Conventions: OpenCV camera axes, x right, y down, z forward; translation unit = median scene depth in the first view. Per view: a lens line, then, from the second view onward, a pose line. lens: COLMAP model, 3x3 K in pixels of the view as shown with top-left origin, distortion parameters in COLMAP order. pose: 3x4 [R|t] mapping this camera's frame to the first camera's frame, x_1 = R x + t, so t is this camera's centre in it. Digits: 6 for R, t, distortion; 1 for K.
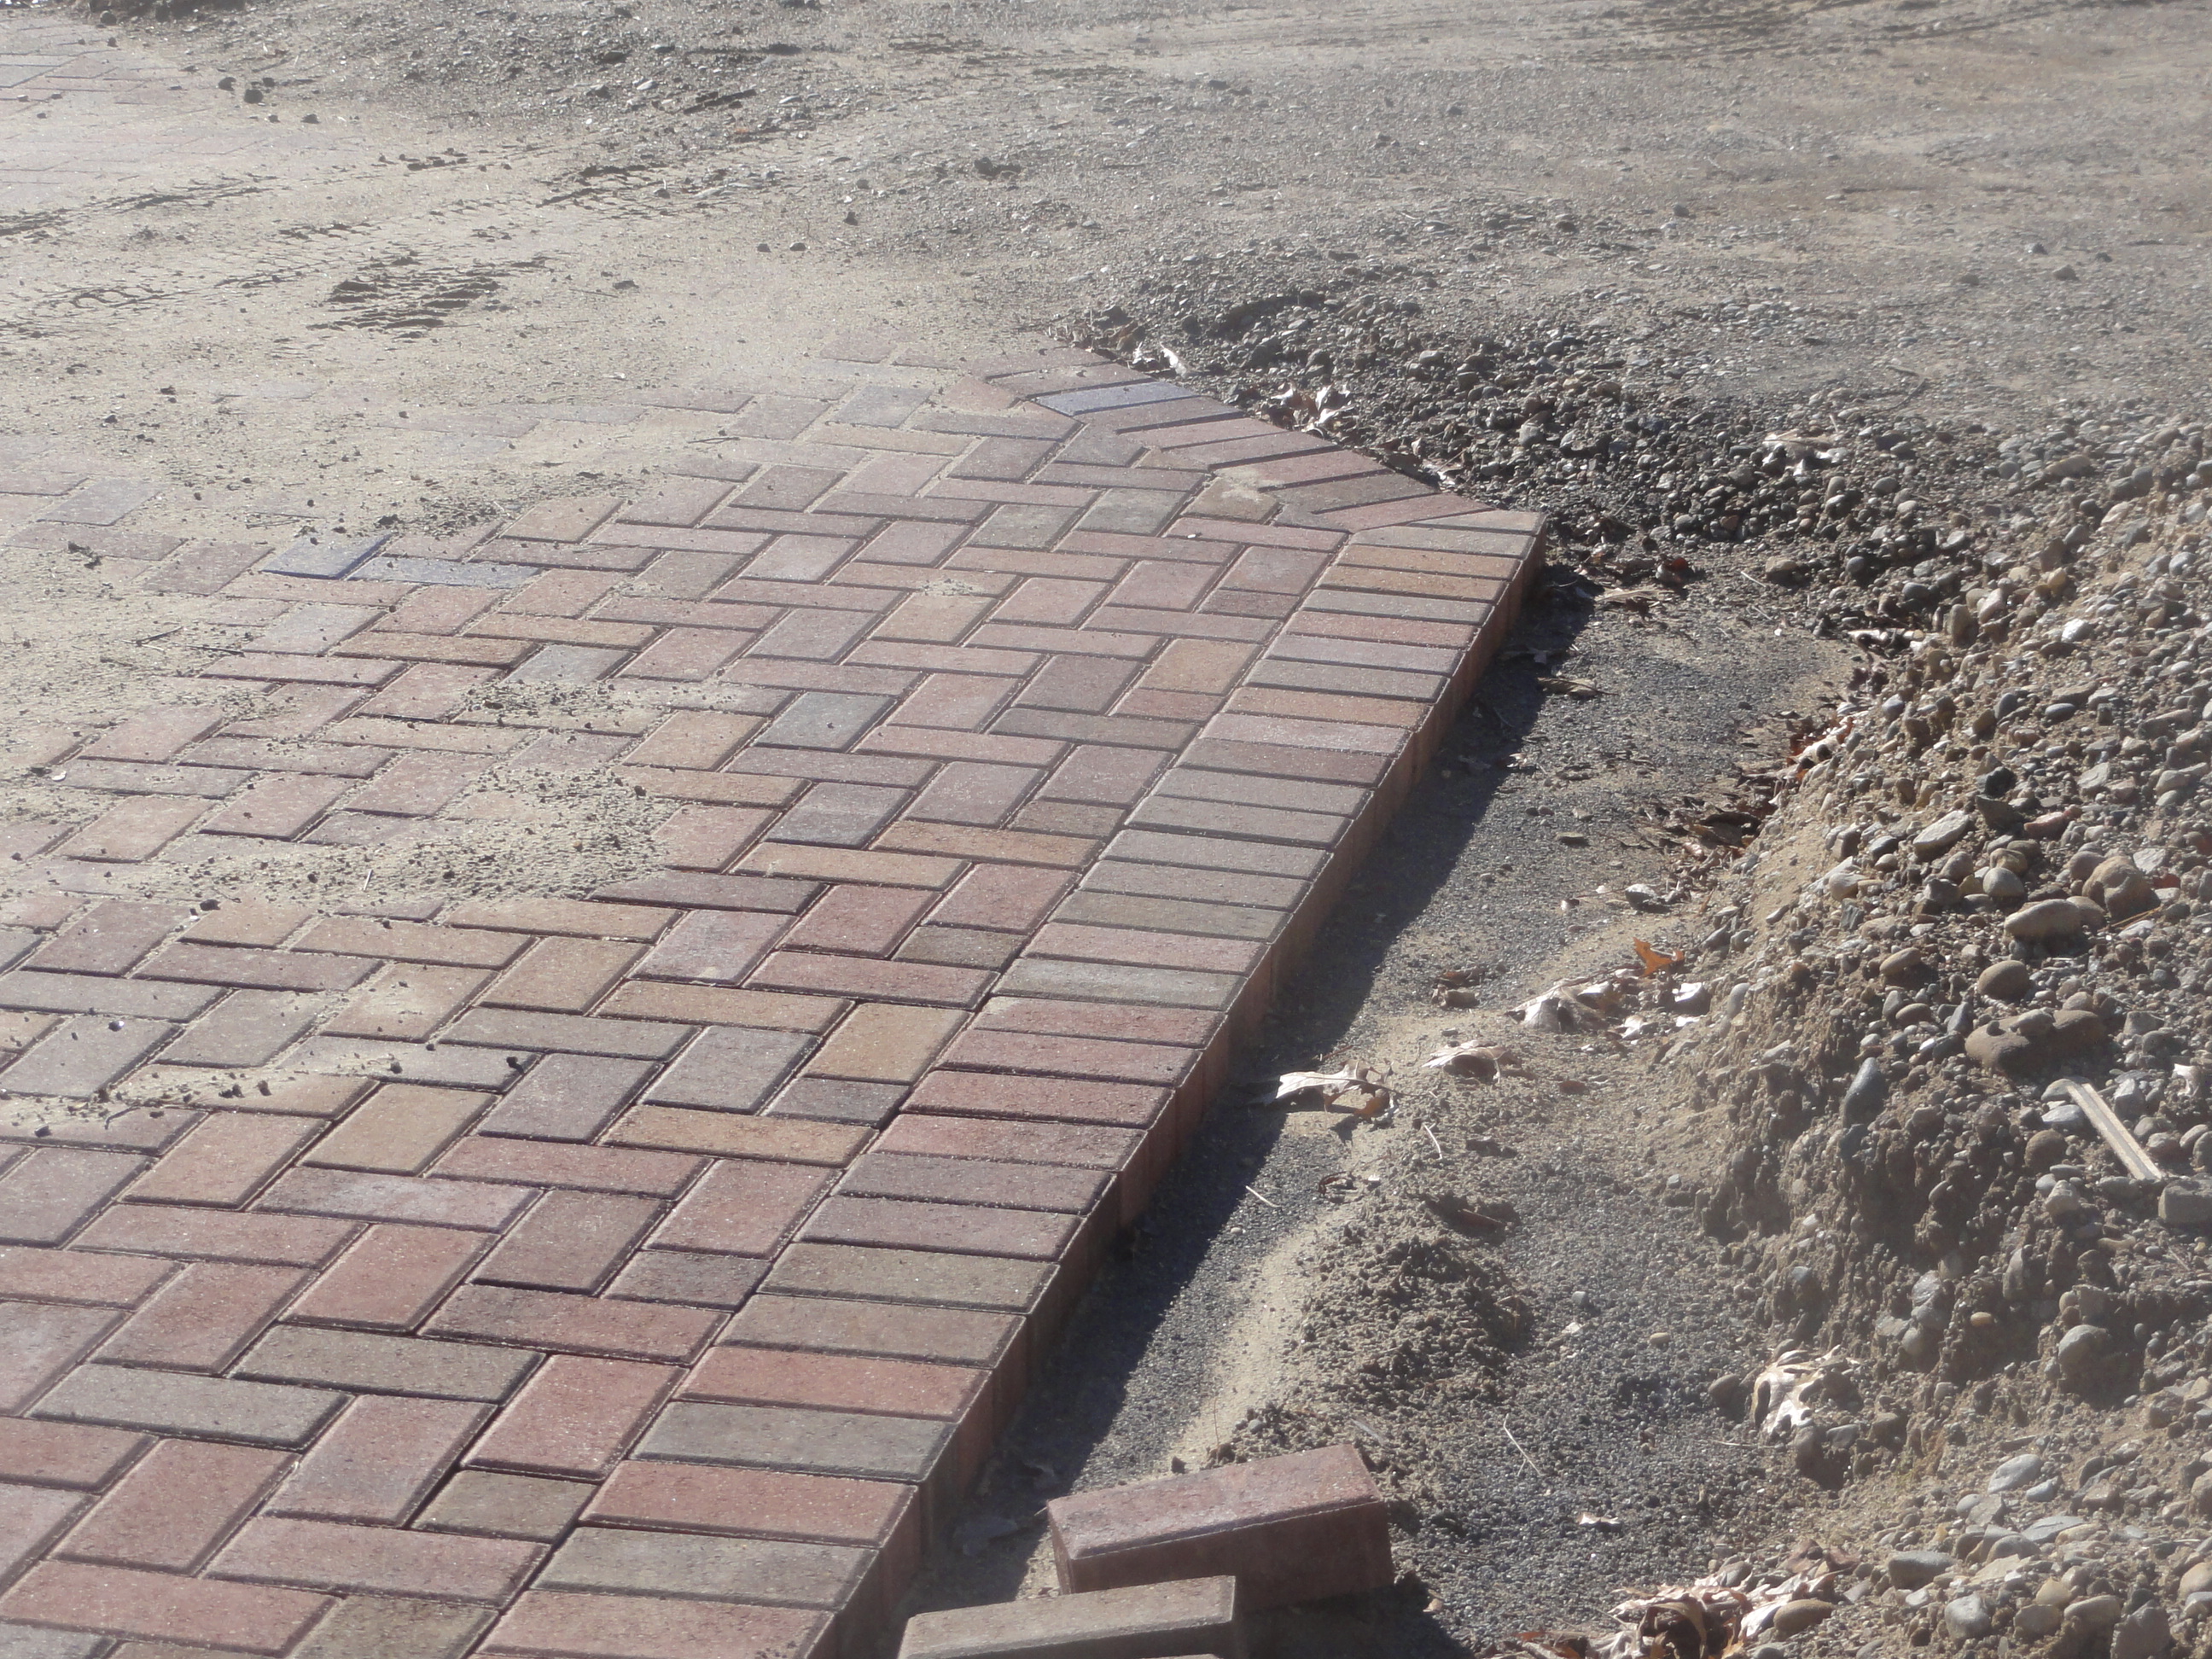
lens RADIAL K [[5507.8, 0, 1106.0], [0, 5507.8, 829.5], [0, 0, 1]] dist [0.005119, -0.052294]
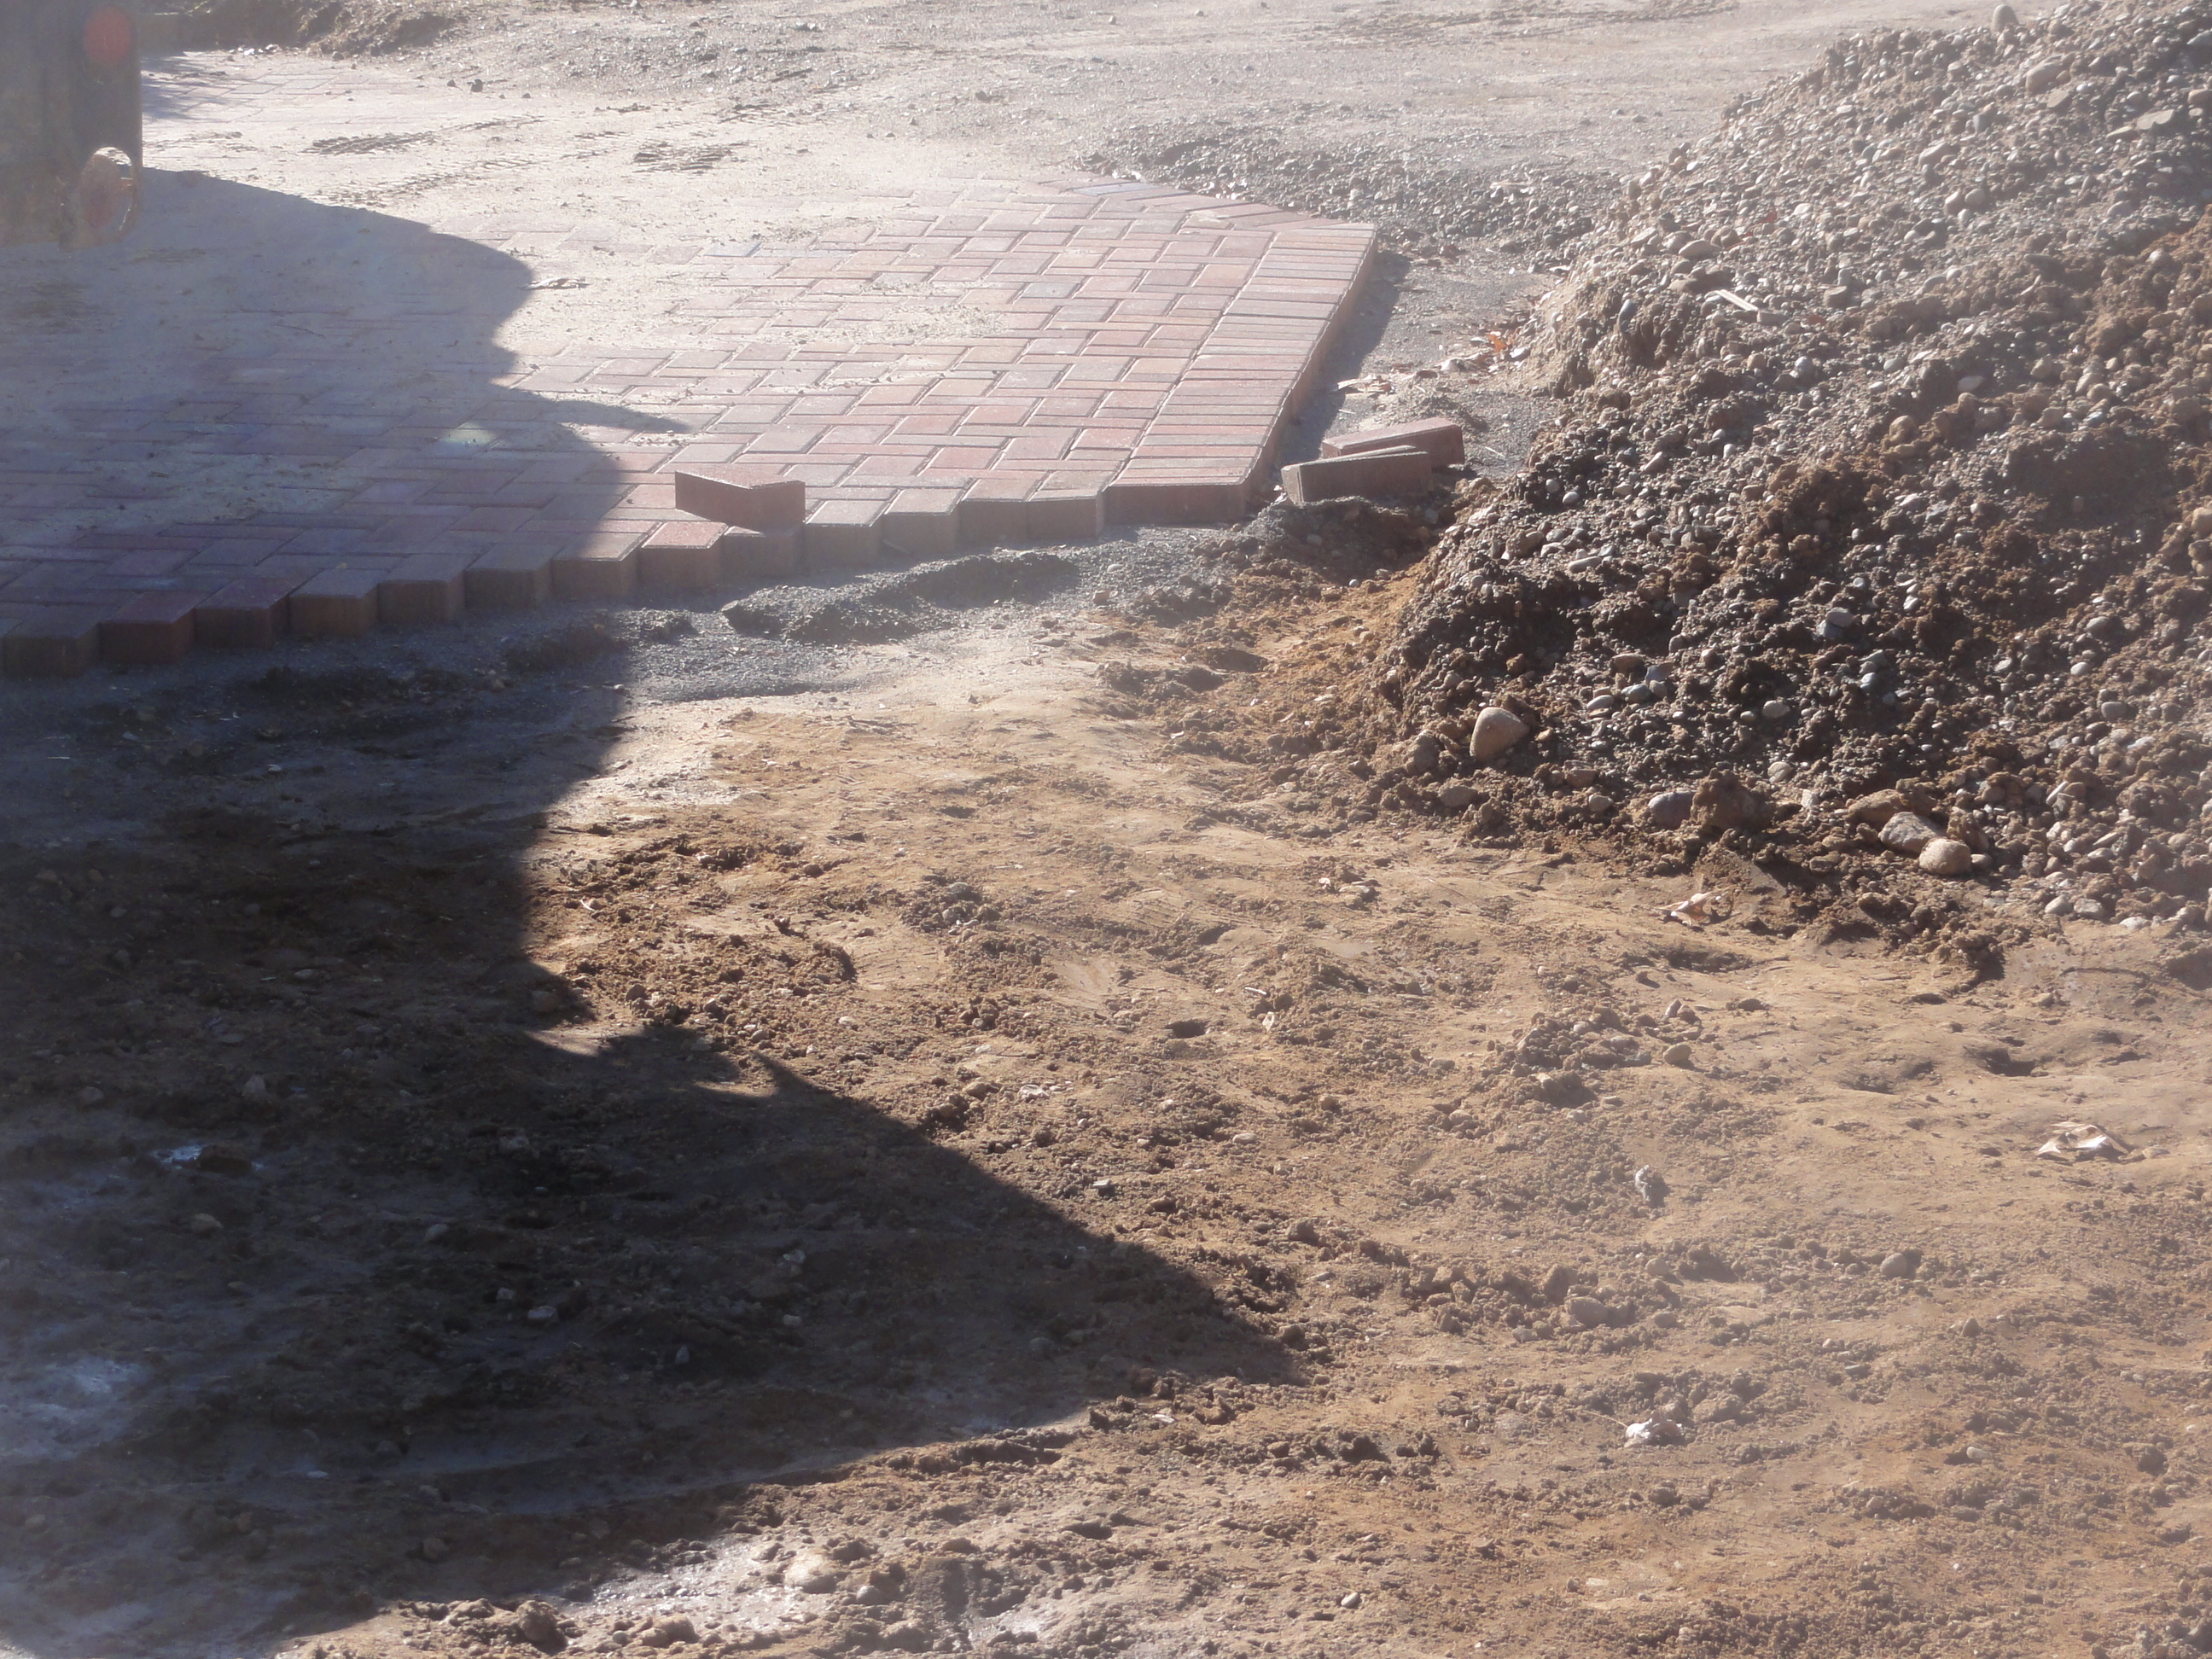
lens RADIAL K [[5507.8, 0, 1106.0], [0, 5507.8, 829.5], [0, 0, 1]] dist [0.005119, -0.052294]
pose [[0.994218, -0.036894, 0.100839, -0.205431], [0.042107, 0.997858, -0.050062, 0.235680], [-0.098776, 0.054018, 0.993642, -0.813535]]
